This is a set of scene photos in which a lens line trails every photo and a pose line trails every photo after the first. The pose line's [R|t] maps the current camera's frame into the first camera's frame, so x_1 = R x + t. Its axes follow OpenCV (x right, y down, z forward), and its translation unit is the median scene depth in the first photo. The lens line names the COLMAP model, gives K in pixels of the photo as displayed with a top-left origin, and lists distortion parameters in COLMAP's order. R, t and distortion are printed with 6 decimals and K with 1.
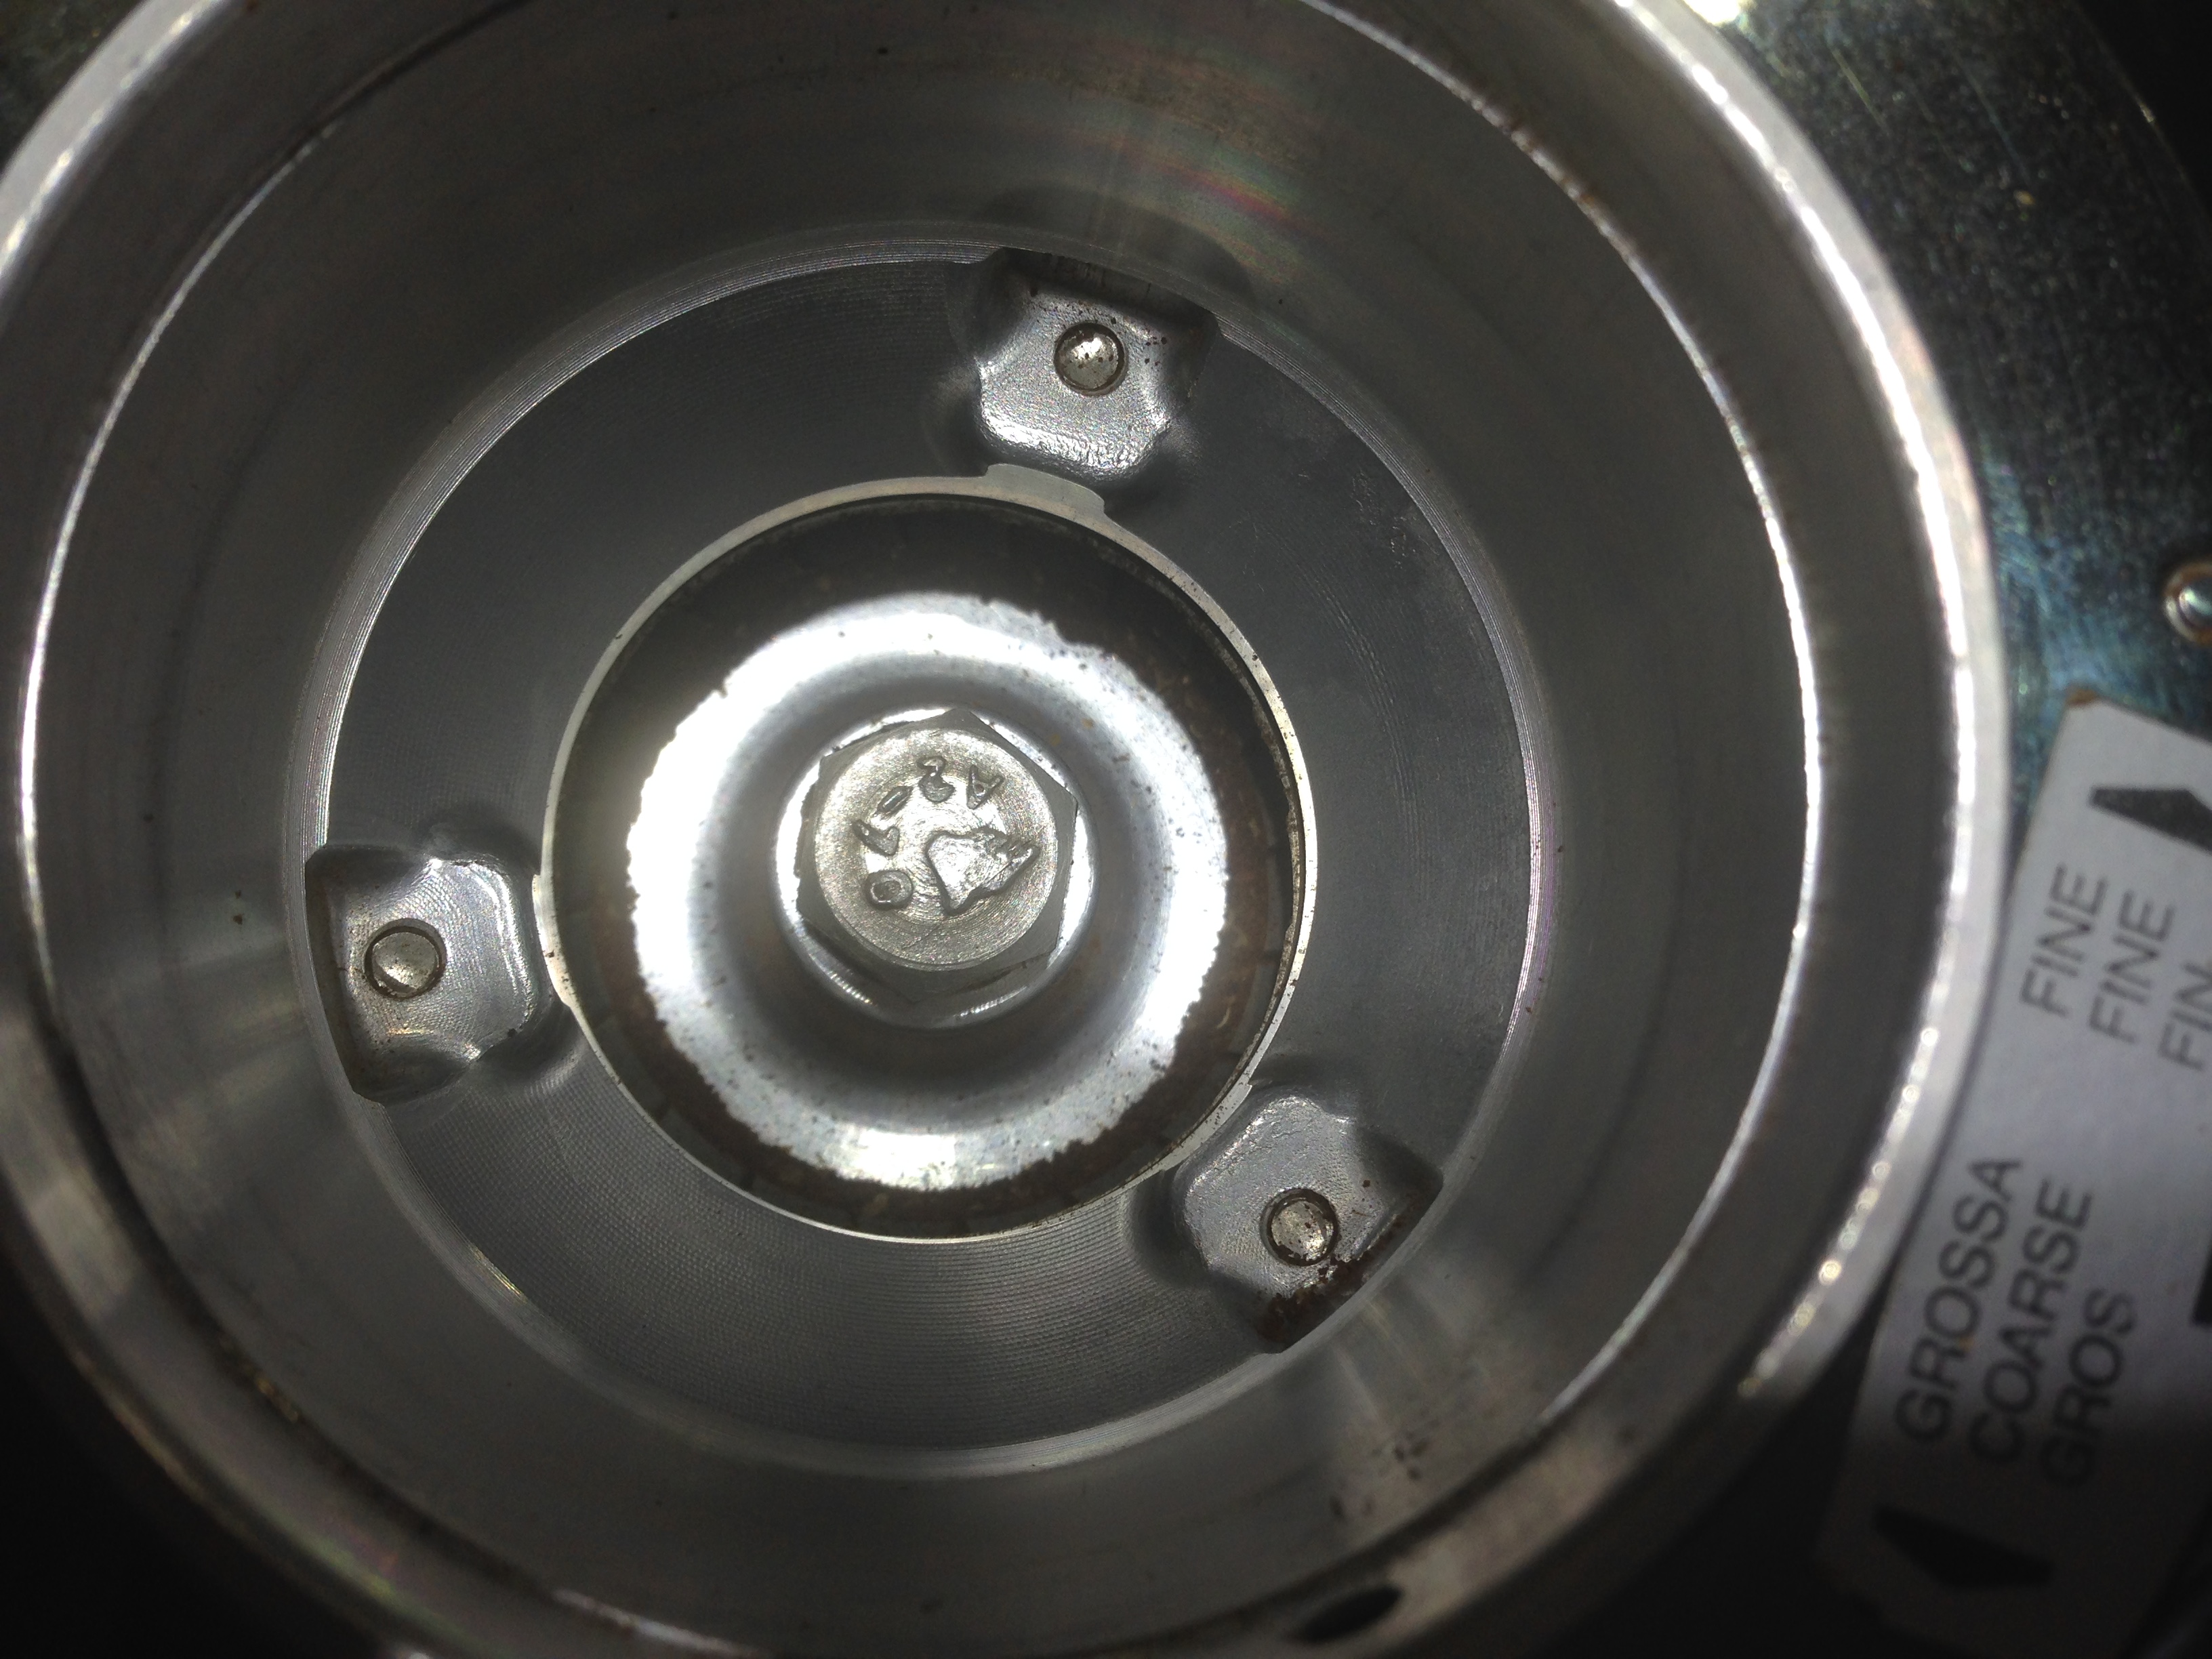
lens RADIAL K [[2221.5, 0, 1106.2], [0, 2221.5, 840.9], [0, 0, 1]] dist [0.042406, 0.000000]
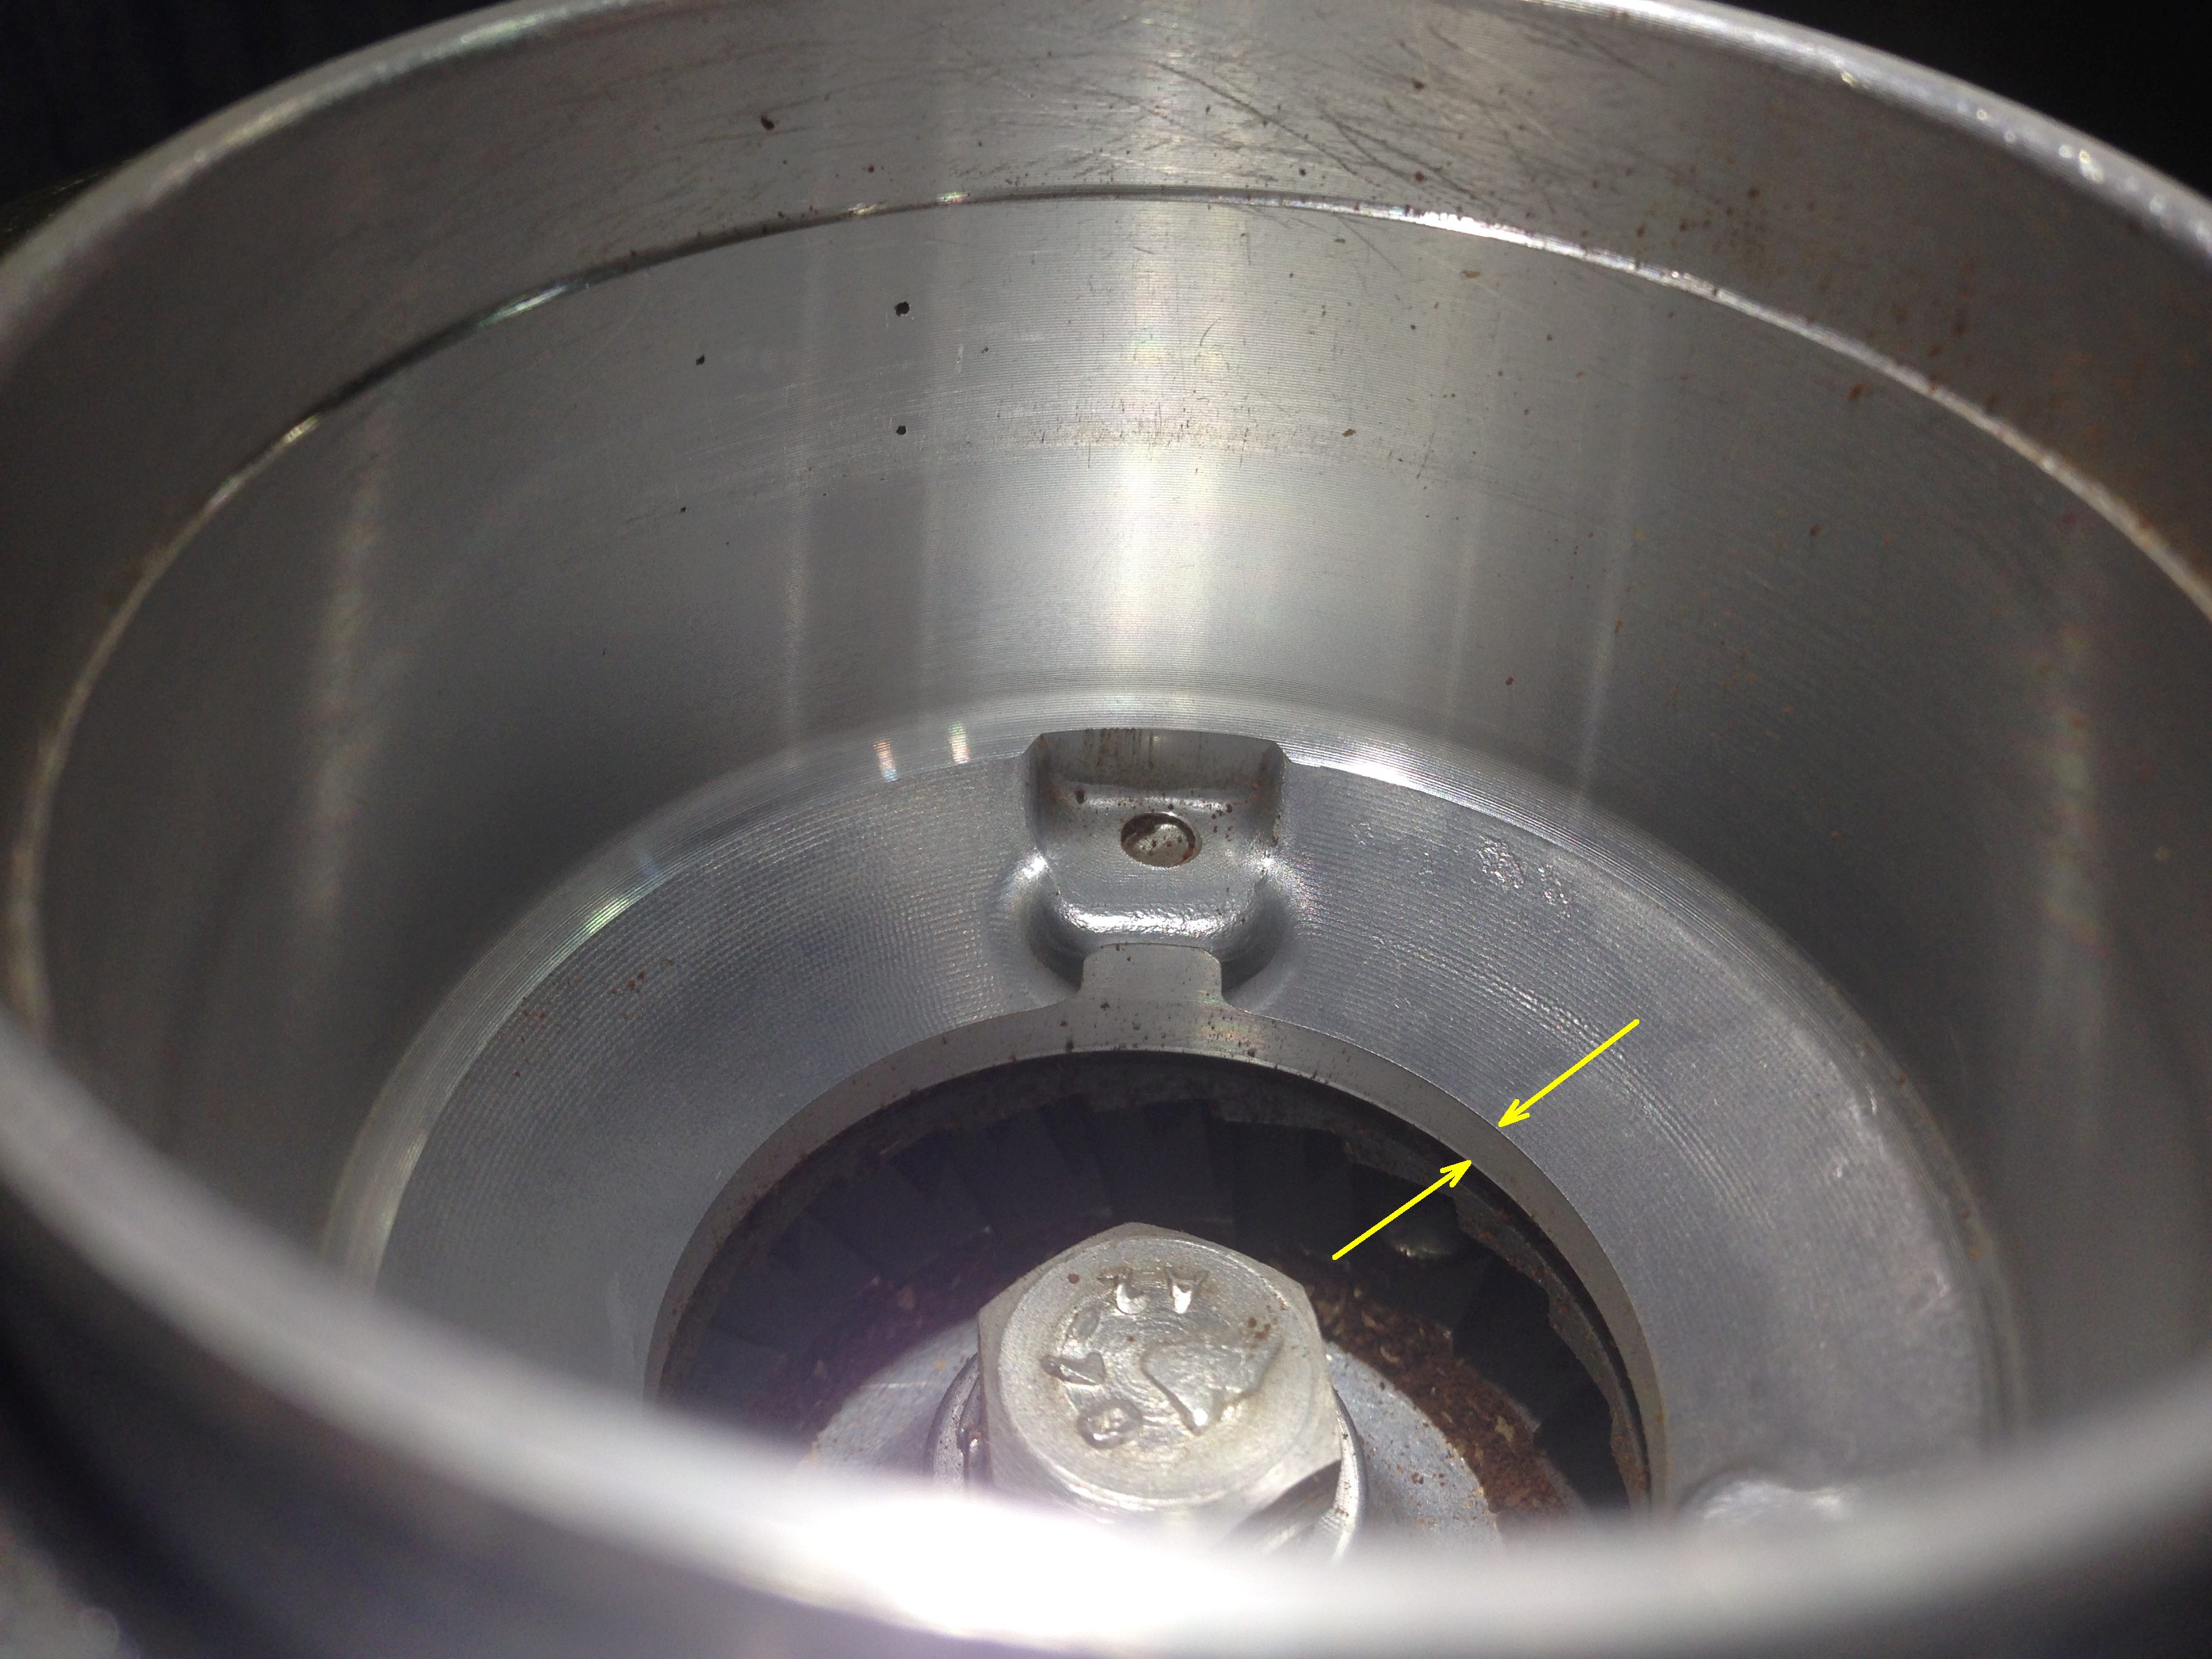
lens RADIAL K [[2221.5, 0, 1088.8], [0, 2221.5, 845.7], [0, 0, 1]] dist [0.042406, 0.000000]
pose [[0.960655, -0.226749, 0.160395, -0.181049], [0.276332, 0.722119, -0.634180, 0.356084], [0.027976, 0.653550, 0.756366, 0.301867]]
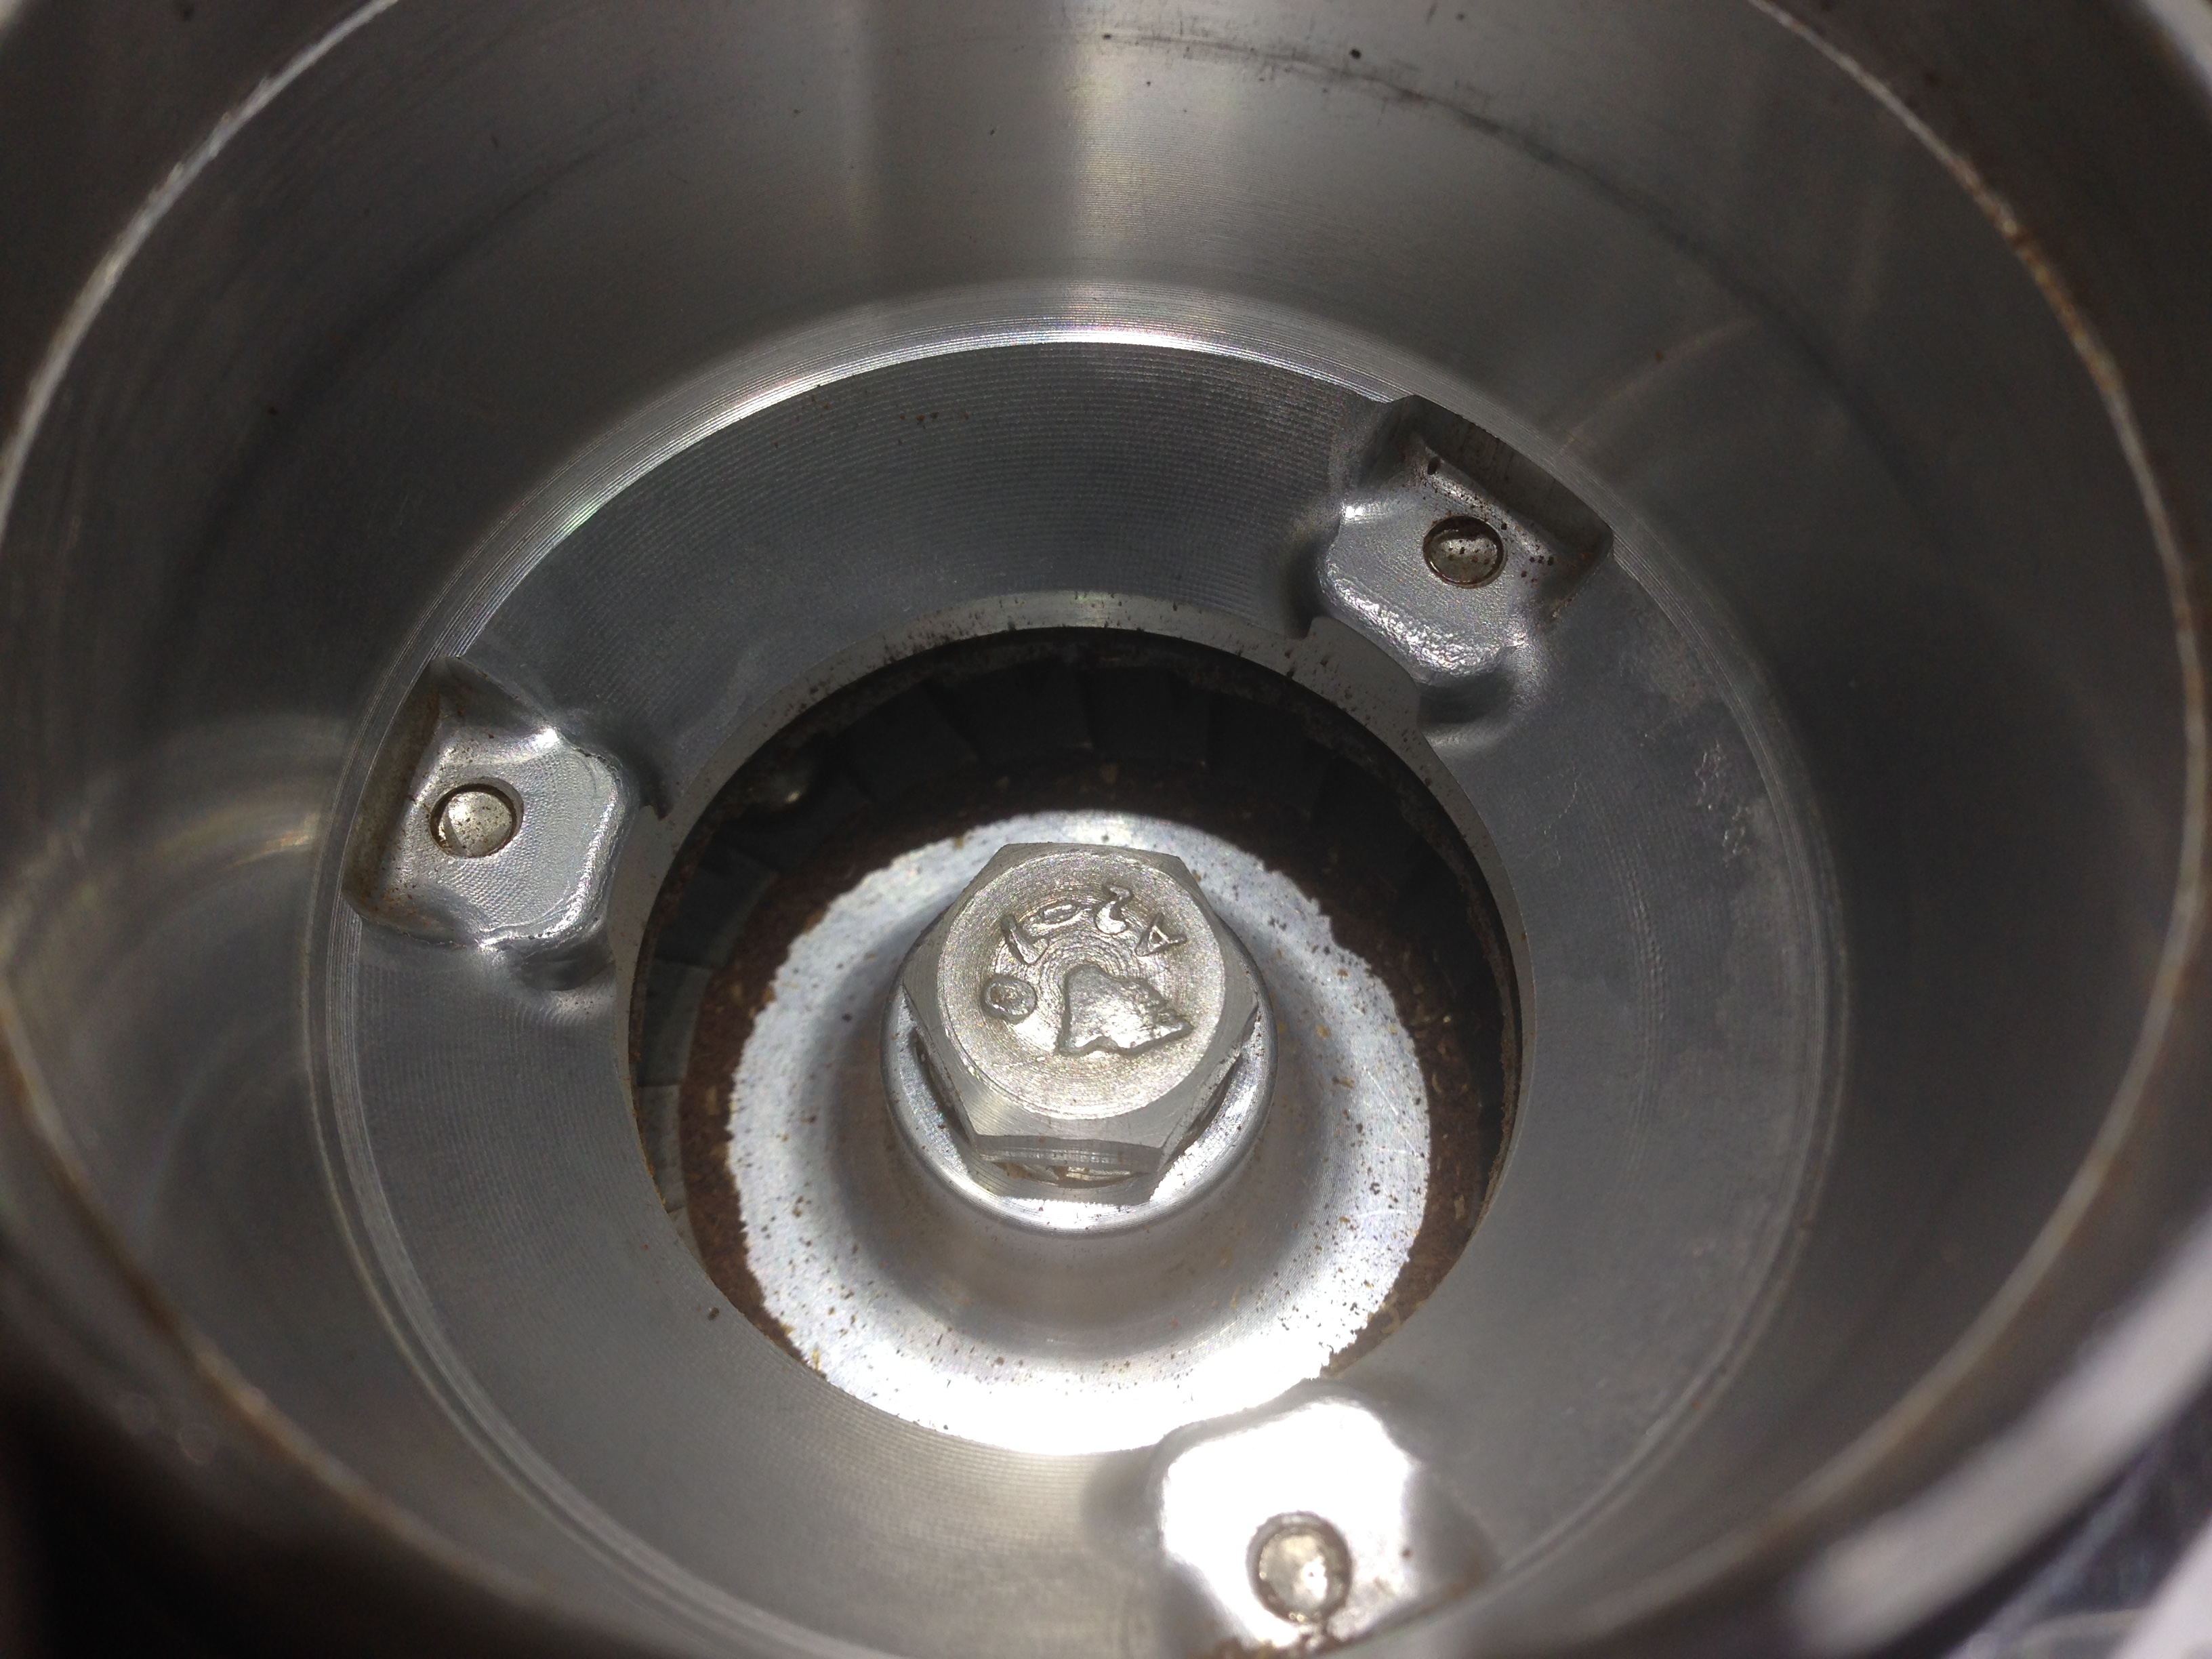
lens RADIAL K [[2221.5, 0, 1105.0], [0, 2221.5, 826.6], [0, 0, 1]] dist [0.042406, 0.000000]
pose [[0.902385, 0.345200, -0.257949, 0.129836], [-0.415356, 0.856208, -0.307226, 0.209680], [0.114803, 0.384376, 0.916010, 0.205893]]
